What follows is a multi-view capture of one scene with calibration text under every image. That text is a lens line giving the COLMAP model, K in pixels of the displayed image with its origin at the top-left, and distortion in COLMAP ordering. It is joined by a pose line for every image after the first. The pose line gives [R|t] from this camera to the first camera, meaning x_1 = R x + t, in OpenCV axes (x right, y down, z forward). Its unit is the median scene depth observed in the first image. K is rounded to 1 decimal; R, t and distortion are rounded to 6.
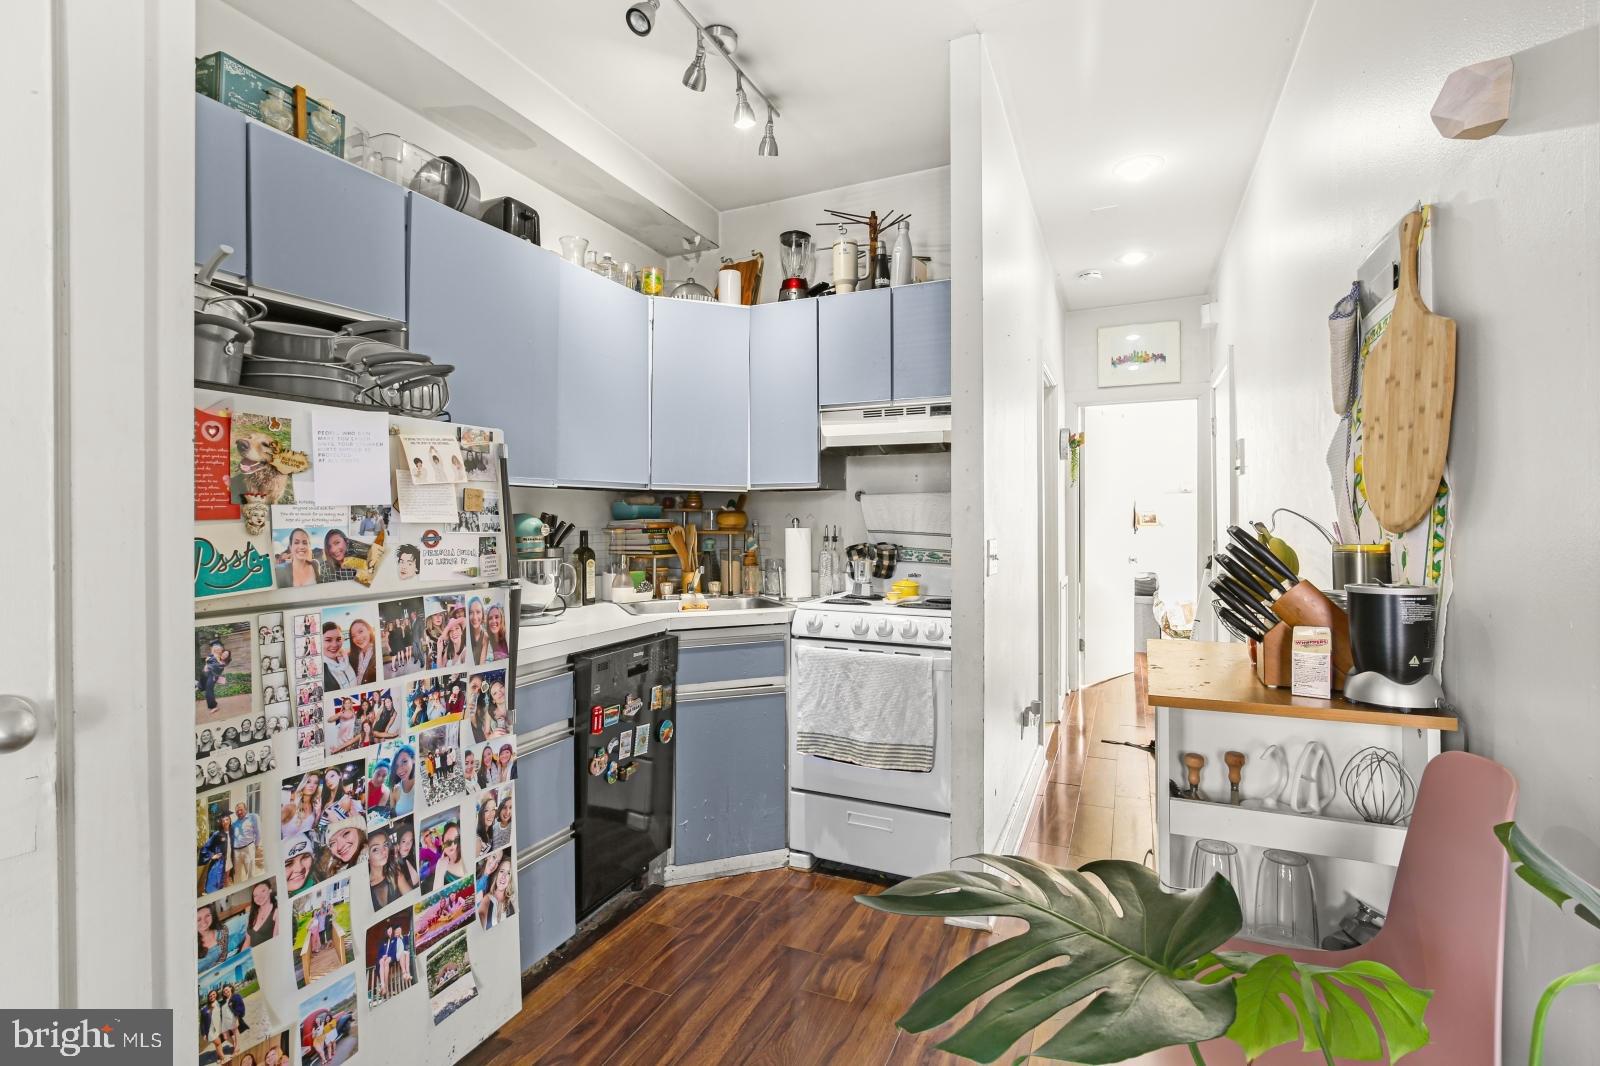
lens RADIAL K [[740.8, 0, 801.6], [0, 740.8, 530.1], [0, 0, 1]] dist [-0.012578, 0.000273]
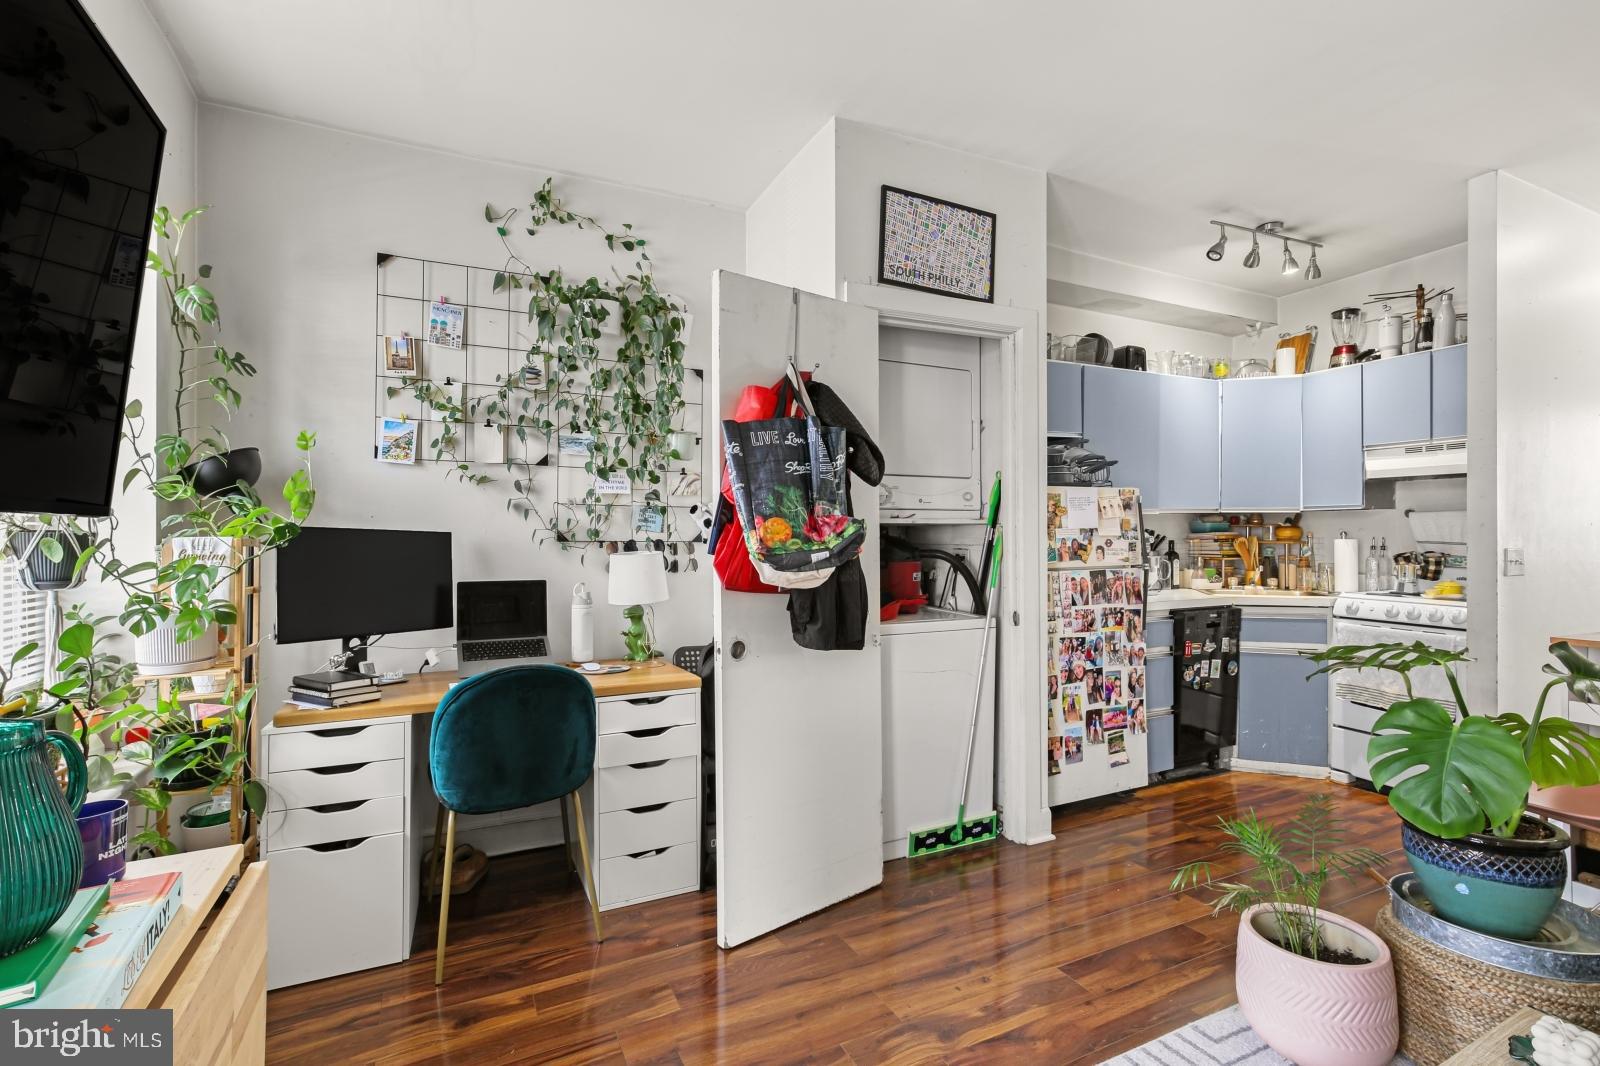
lens RADIAL K [[740.8, 0, 801.6], [0, 740.8, 530.1], [0, 0, 1]] dist [-0.012578, 0.000273]
pose [[0.759162, -0.001932, -0.650898, 0.150037], [-0.007144, 0.999911, -0.011300, 0.003321], [0.650862, 0.013229, 0.759081, -0.830621]]
